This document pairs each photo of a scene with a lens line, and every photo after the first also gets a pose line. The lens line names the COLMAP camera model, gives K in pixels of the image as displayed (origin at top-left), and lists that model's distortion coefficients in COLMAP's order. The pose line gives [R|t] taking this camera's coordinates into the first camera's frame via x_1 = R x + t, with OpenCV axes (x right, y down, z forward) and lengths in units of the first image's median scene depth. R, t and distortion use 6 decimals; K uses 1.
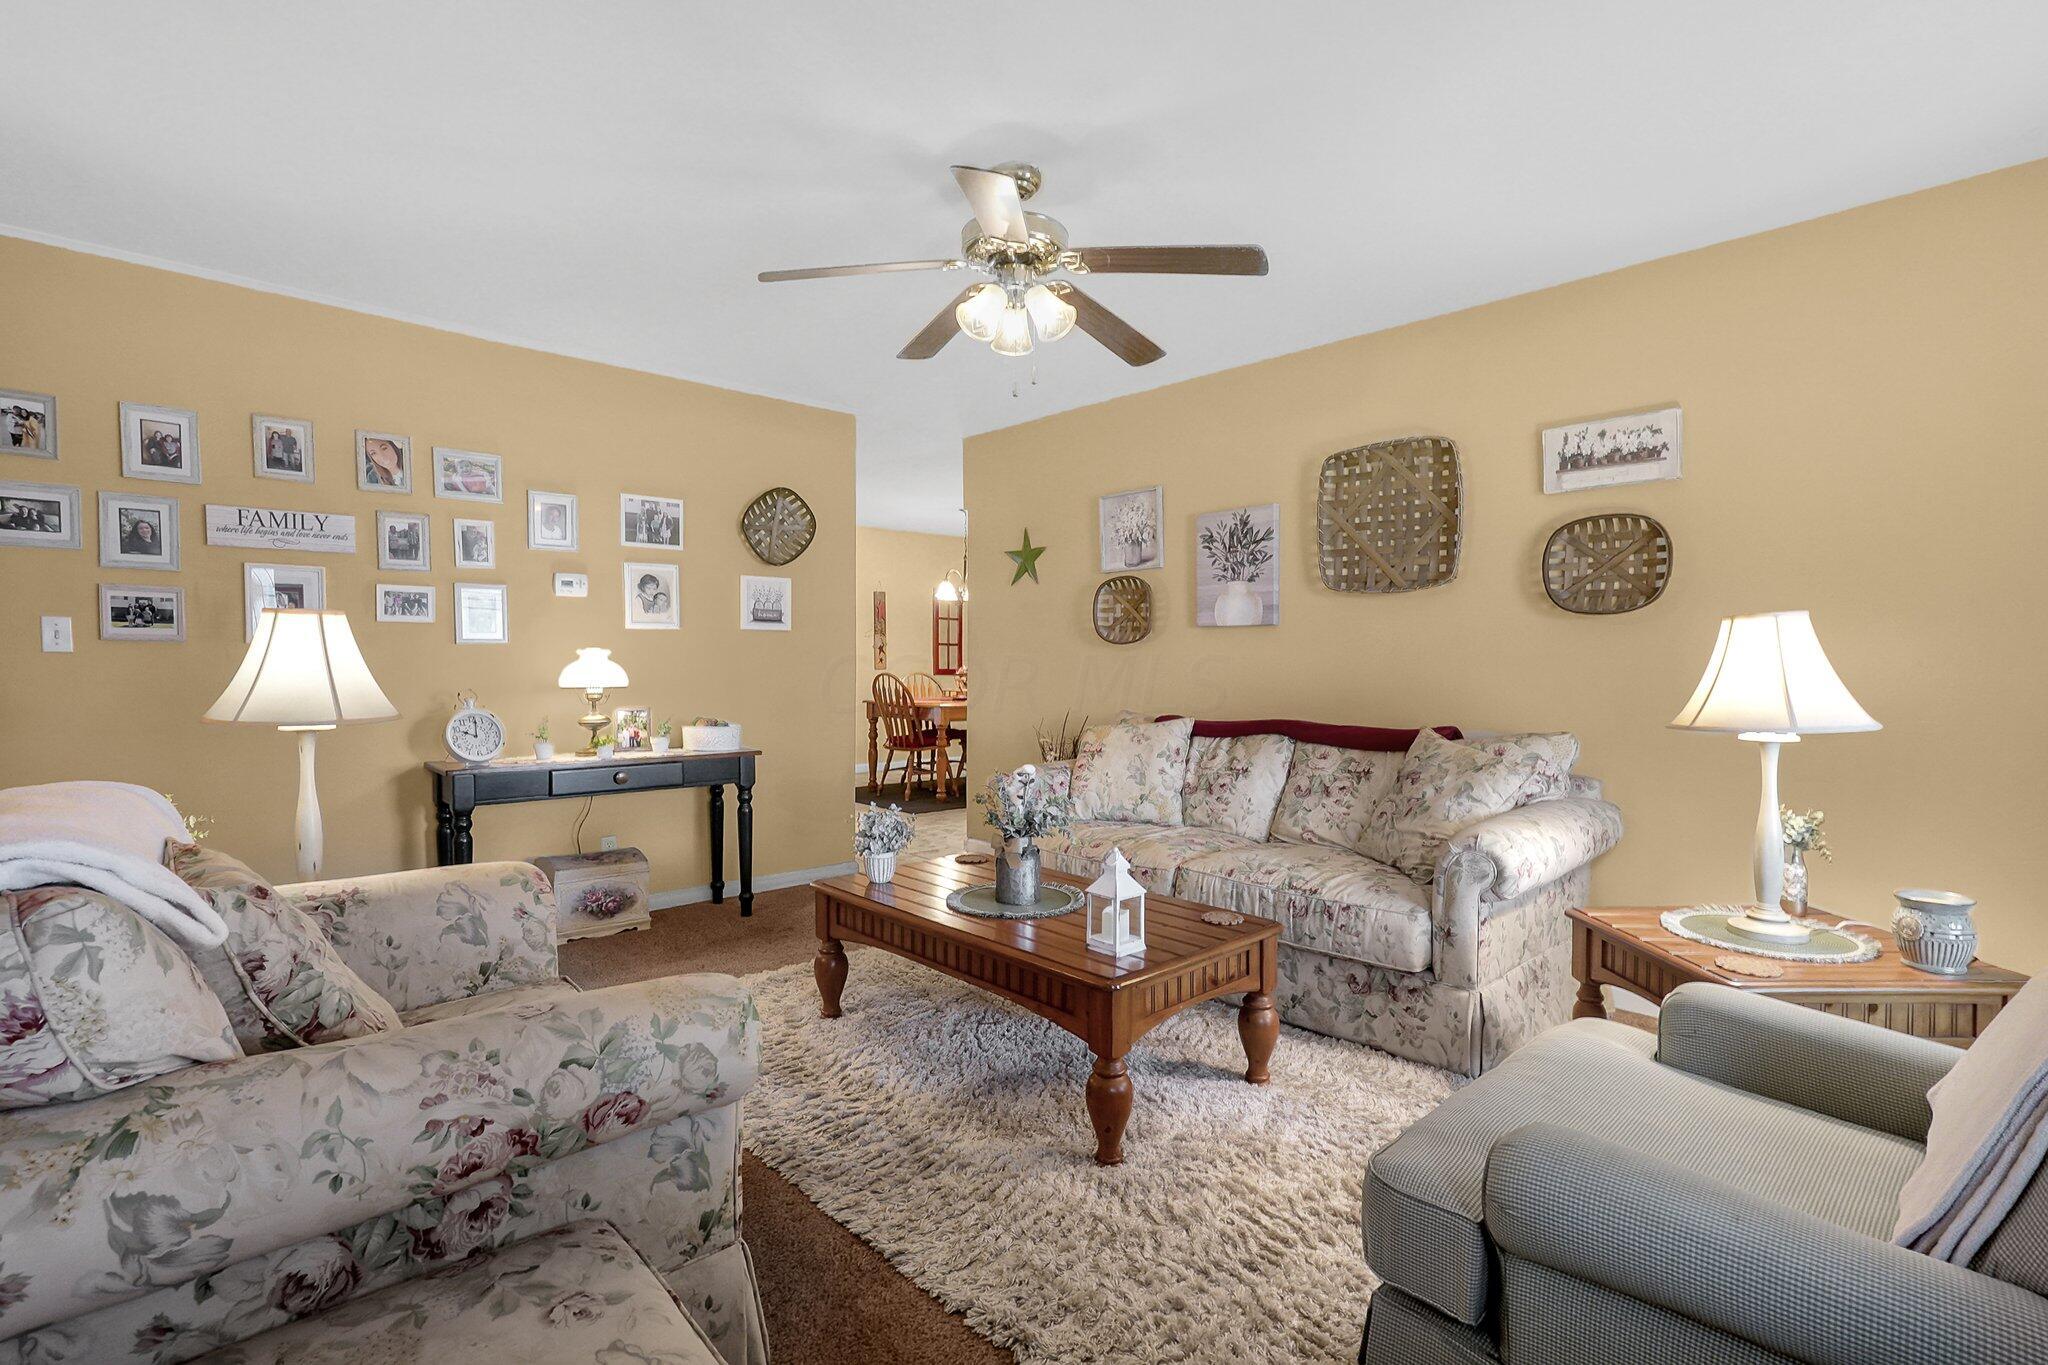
lens RADIAL K [[949.8, 0, 1027.4], [0, 949.8, 686.8], [0, 0, 1]] dist [-0.017252, 0.007635]
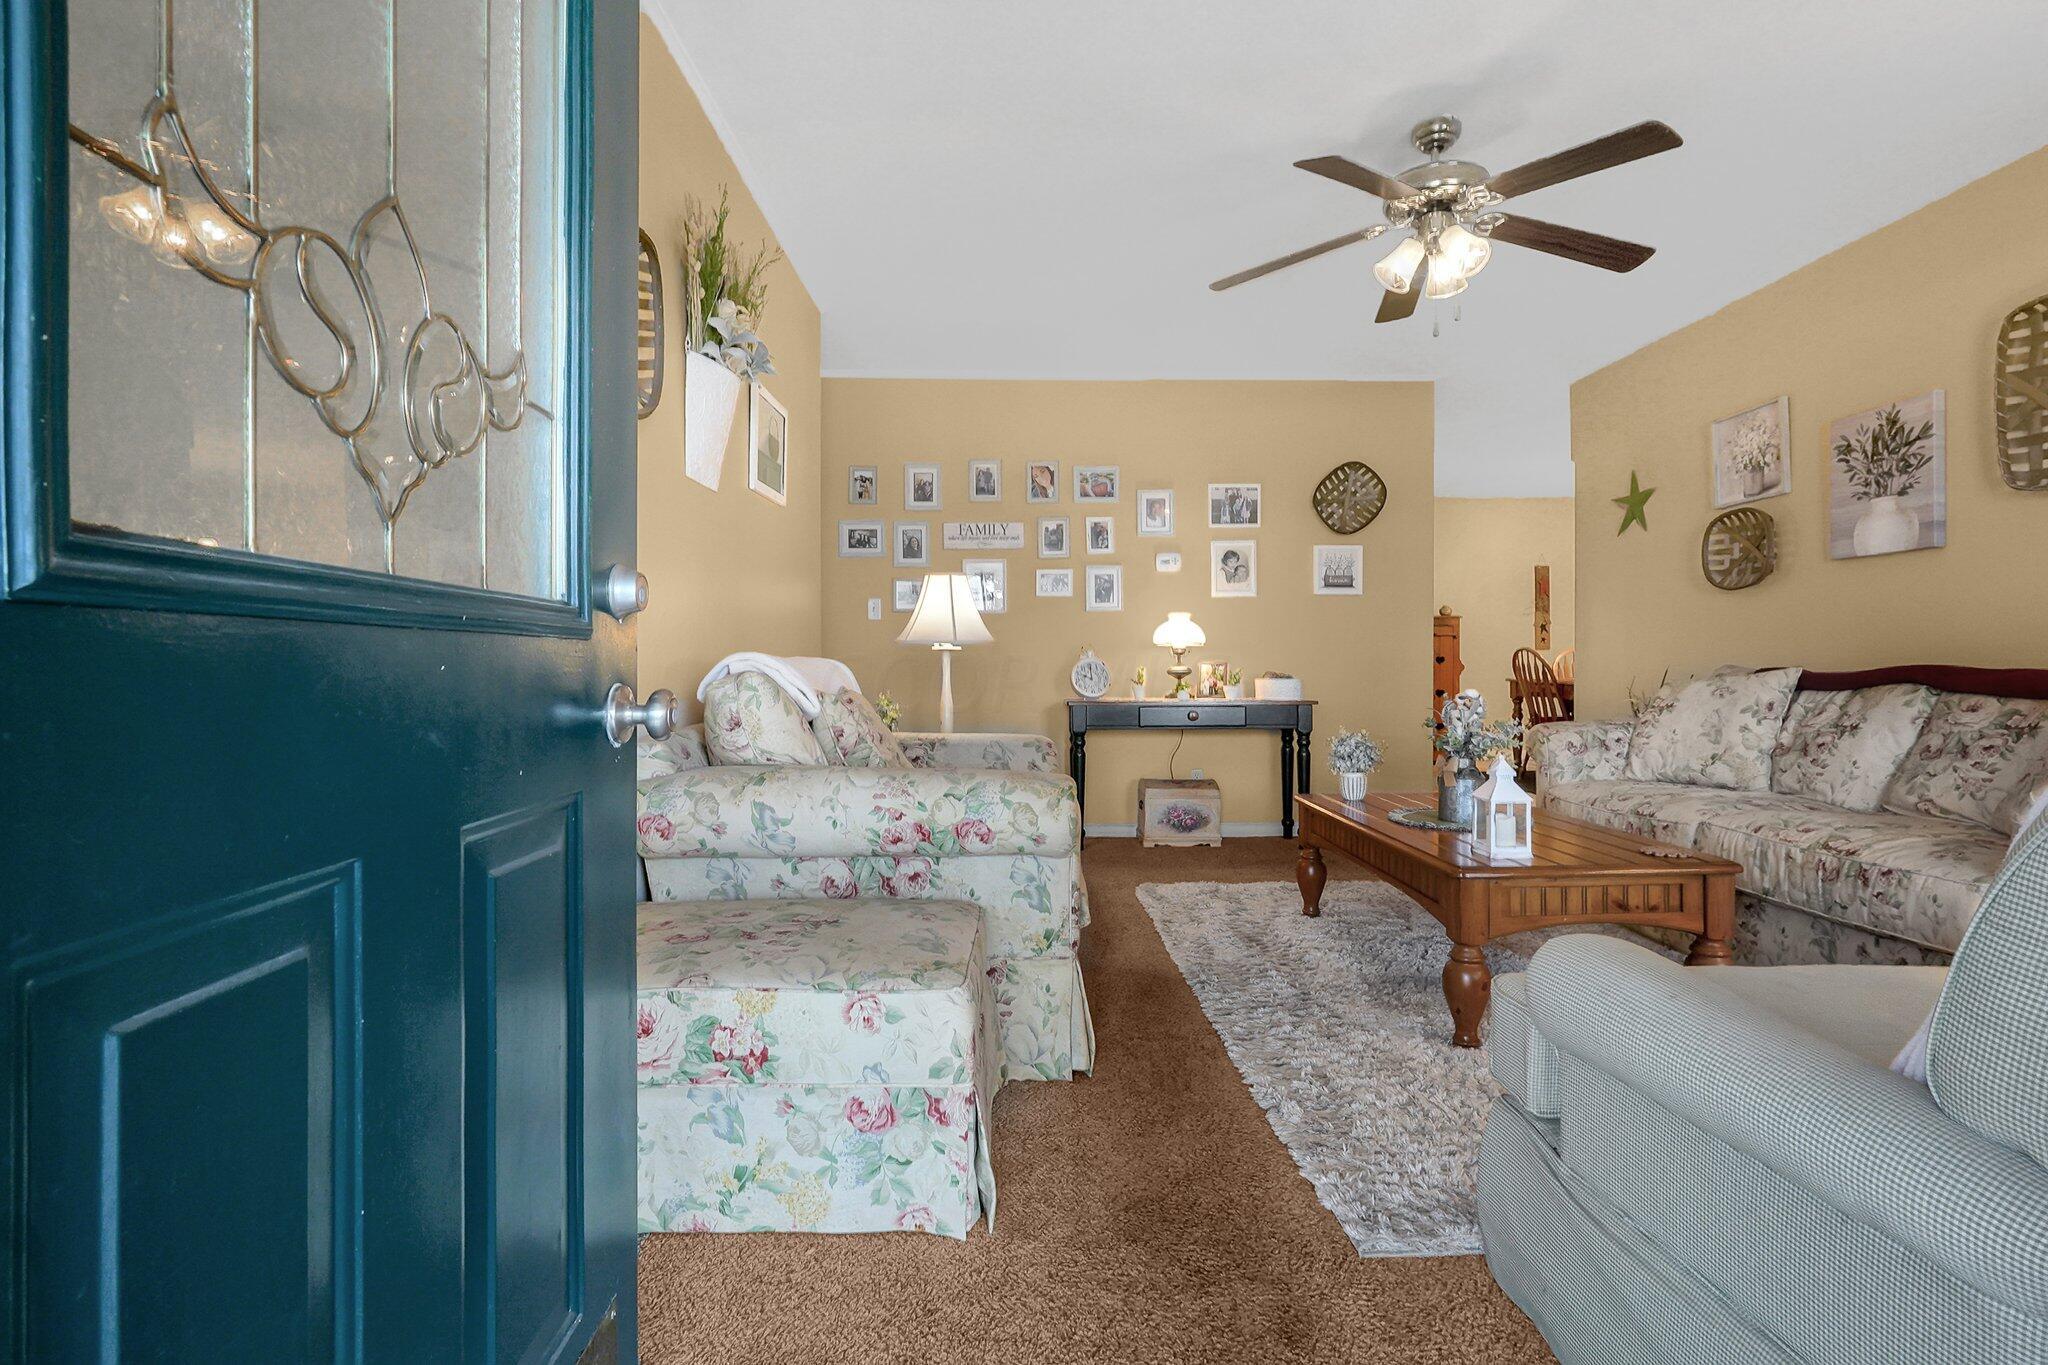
lens RADIAL K [[949.8, 0, 1036.0], [0, 949.8, 672.8], [0, 0, 1]] dist [-0.017252, 0.007635]
pose [[0.755983, 0.001724, -0.654589, 0.223803], [-0.011182, 0.999885, -0.010281, 0.057125], [0.654495, 0.015092, 0.755915, -0.058691]]
